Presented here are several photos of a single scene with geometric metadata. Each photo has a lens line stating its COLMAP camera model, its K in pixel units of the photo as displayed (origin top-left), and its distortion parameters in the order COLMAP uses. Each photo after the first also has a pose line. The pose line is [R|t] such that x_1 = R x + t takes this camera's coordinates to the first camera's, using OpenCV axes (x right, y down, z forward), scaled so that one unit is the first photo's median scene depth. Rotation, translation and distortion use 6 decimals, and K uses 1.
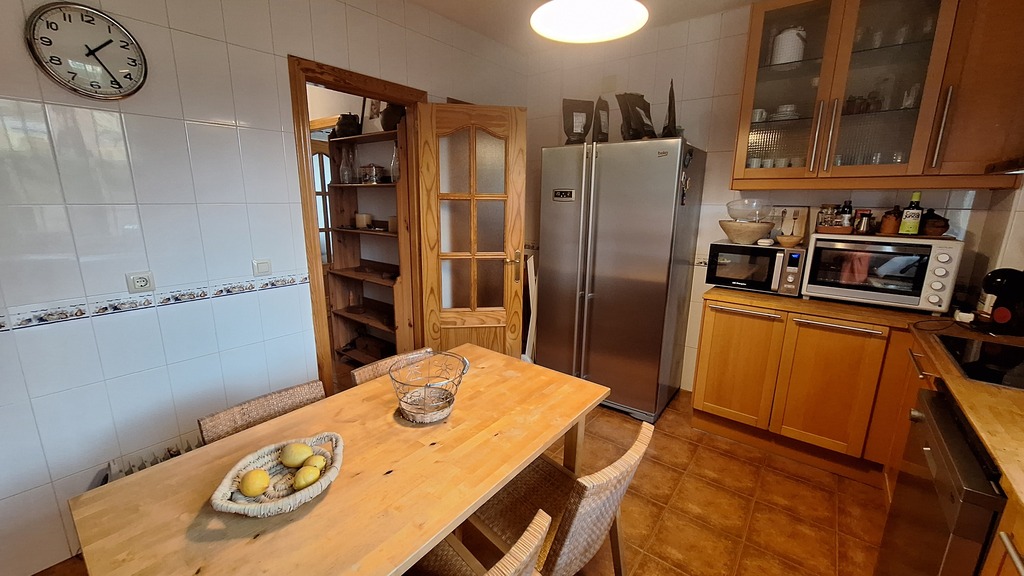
lens RADIAL K [[405.7, 0, 507.6], [0, 405.7, 289.7], [0, 0, 1]] dist [-0.008559, 0.000200]
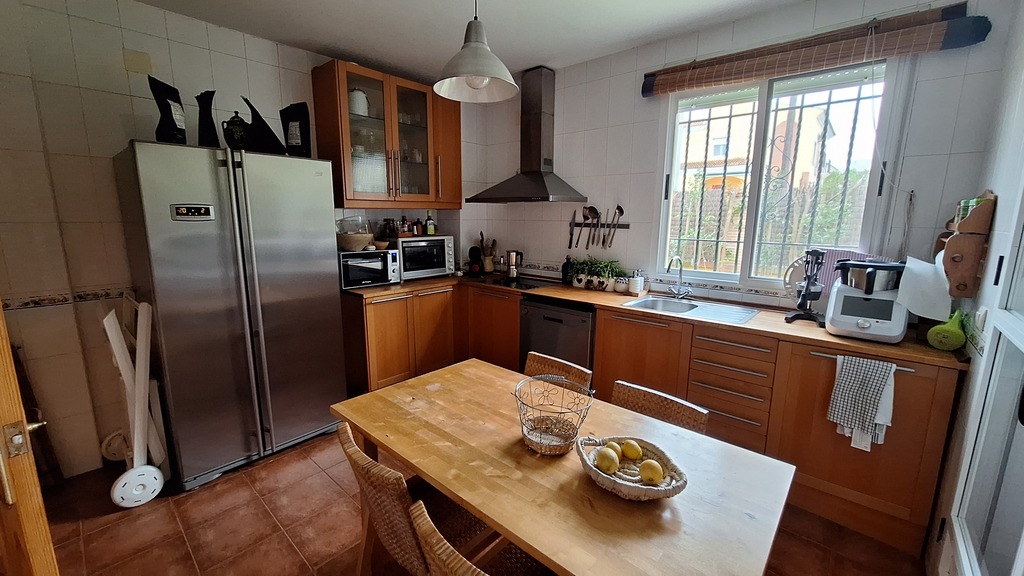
lens RADIAL K [[405.7, 0, 507.6], [0, 405.7, 289.7], [0, 0, 1]] dist [-0.008559, 0.000200]
pose [[0.071595, -0.190444, 0.979084, -0.710697], [0.213679, 0.961742, 0.171445, -0.128145], [-0.974277, 0.196935, 0.109550, 0.490430]]
